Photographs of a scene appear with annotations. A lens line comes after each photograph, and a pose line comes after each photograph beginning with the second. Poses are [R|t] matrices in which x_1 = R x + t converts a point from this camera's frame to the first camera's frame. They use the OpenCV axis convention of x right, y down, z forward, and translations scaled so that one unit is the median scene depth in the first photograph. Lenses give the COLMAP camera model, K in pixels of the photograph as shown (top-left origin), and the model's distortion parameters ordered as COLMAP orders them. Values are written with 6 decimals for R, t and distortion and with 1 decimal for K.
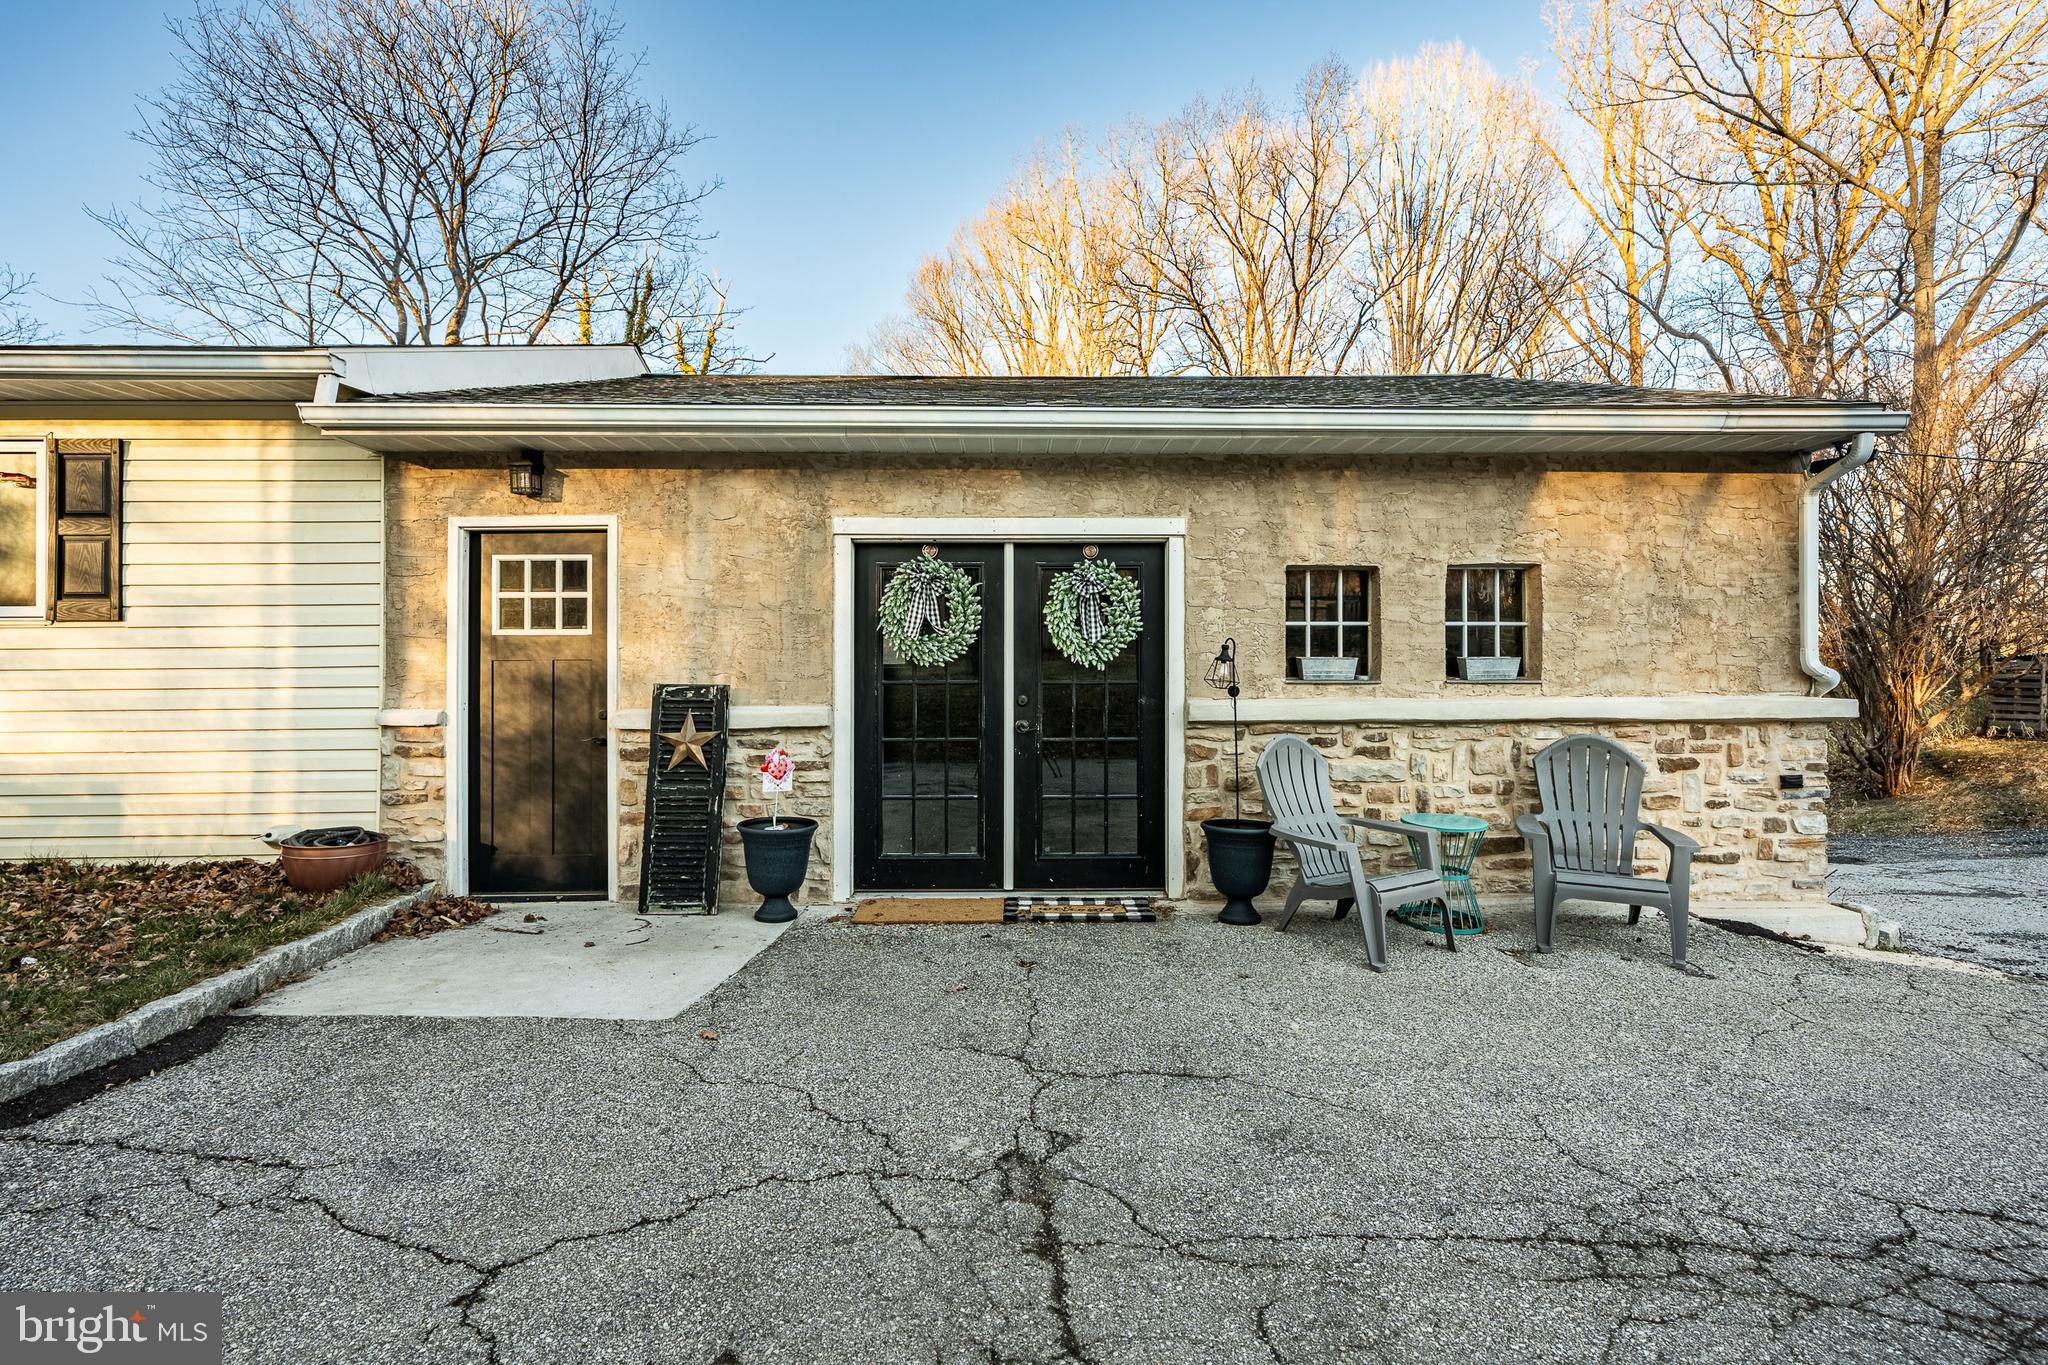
lens RADIAL K [[969.5, 0, 956.9], [0, 969.5, 673.1], [0, 0, 1]] dist [-0.003995, 0.000989]
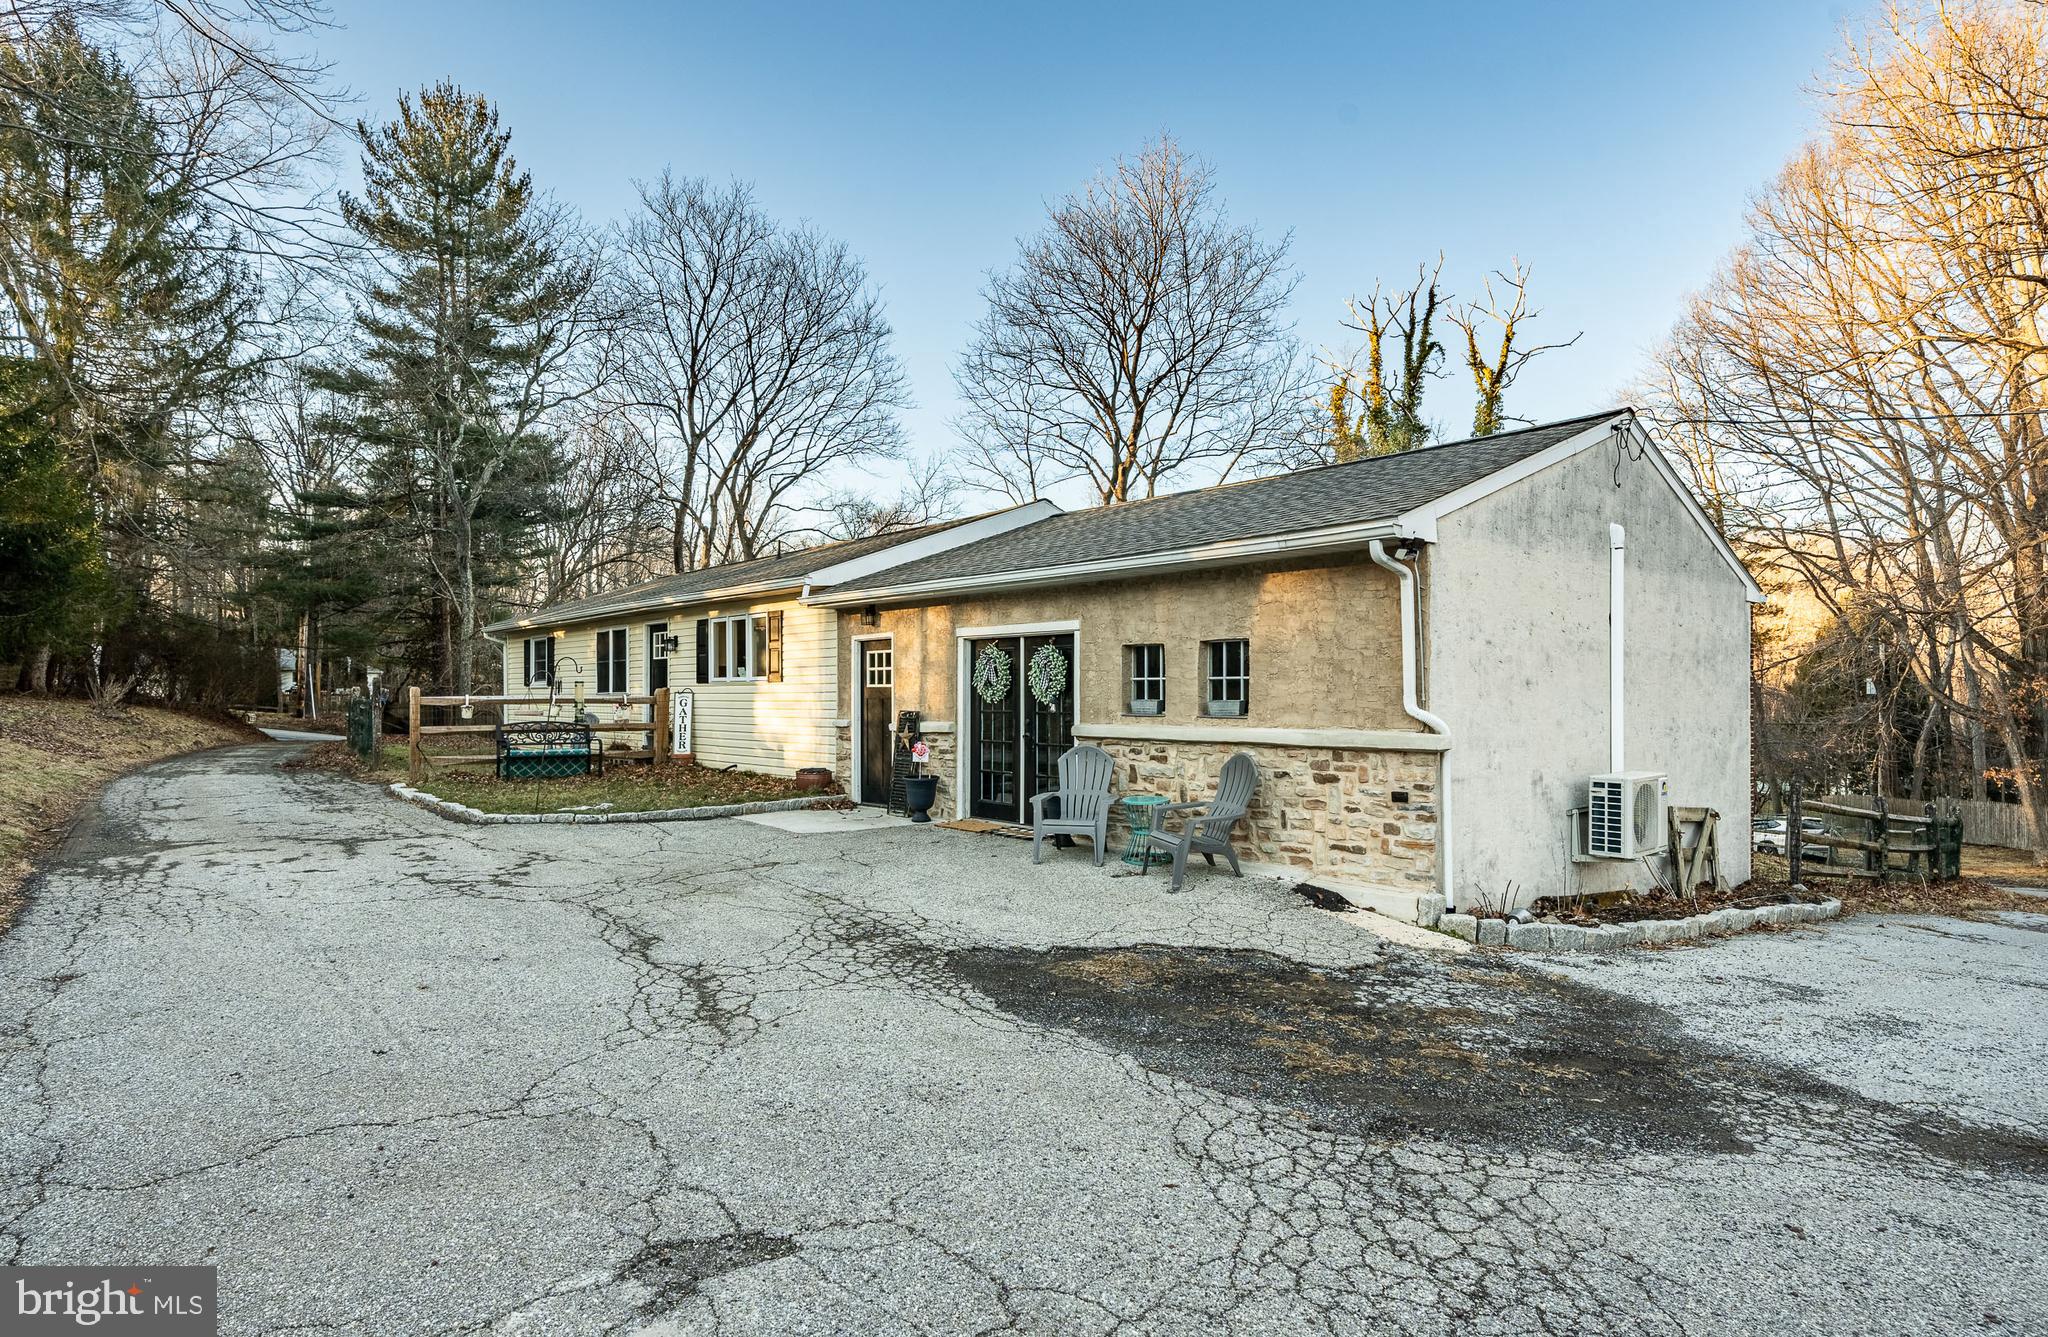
lens RADIAL K [[1069.0, 0, 1024.0], [0, 1069.0, 668.5], [0, 0, 1]] dist [0.001281, 0.000065]
pose [[0.656170, -0.014984, -0.754464, 1.624022], [0.008456, 0.999886, -0.012504, -0.048758], [0.754566, 0.001825, 0.656222, -0.342269]]
